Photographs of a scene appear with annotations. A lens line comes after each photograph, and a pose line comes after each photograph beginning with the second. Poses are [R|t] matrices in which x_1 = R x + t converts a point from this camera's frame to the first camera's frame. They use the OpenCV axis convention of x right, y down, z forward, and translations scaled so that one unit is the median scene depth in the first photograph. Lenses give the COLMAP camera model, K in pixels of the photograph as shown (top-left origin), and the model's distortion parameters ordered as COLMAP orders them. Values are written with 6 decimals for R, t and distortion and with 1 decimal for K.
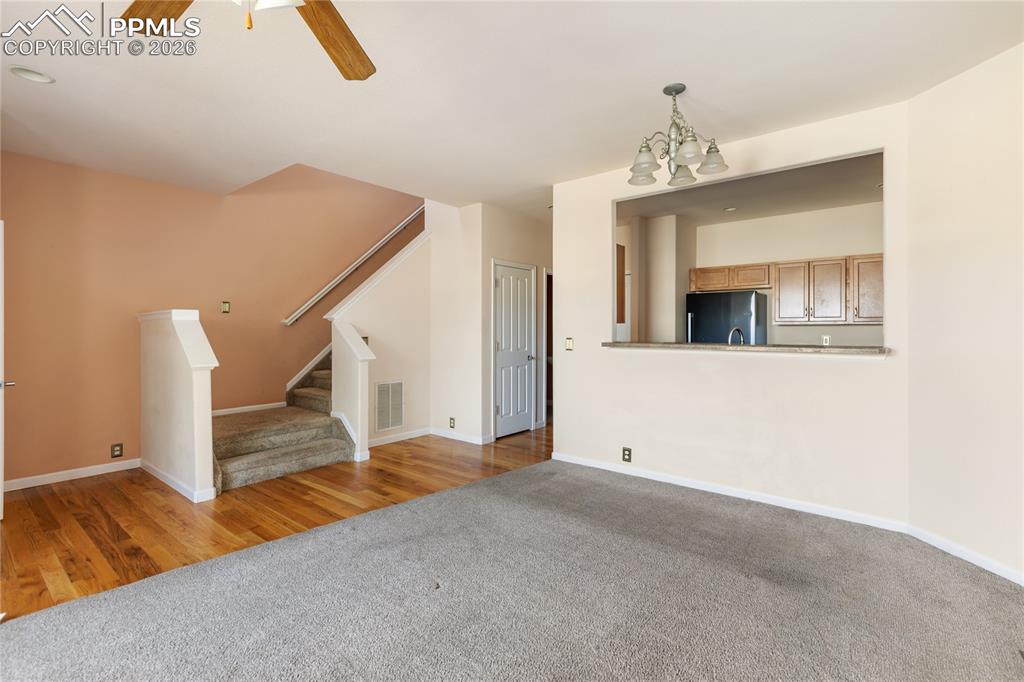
lens RADIAL K [[469.4, 0, 511.3], [0, 469.4, 329.1], [0, 0, 1]] dist [0.003101, 0.000050]
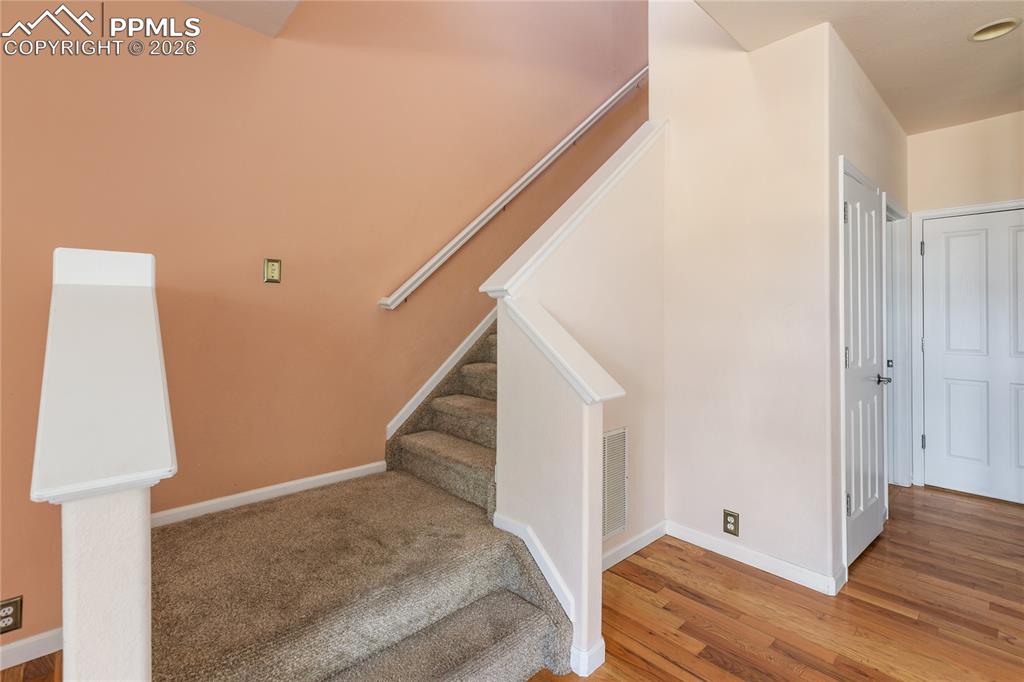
lens RADIAL K [[476.5, 0, 511.1], [0, 476.5, 302.9], [0, 0, 1]] dist [0.000270, -0.000168]
pose [[0.989756, -0.001594, -0.142757, -0.290579], [-0.002681, 0.999554, -0.029751, -0.000181], [0.142741, 0.029829, 0.989311, 0.541466]]
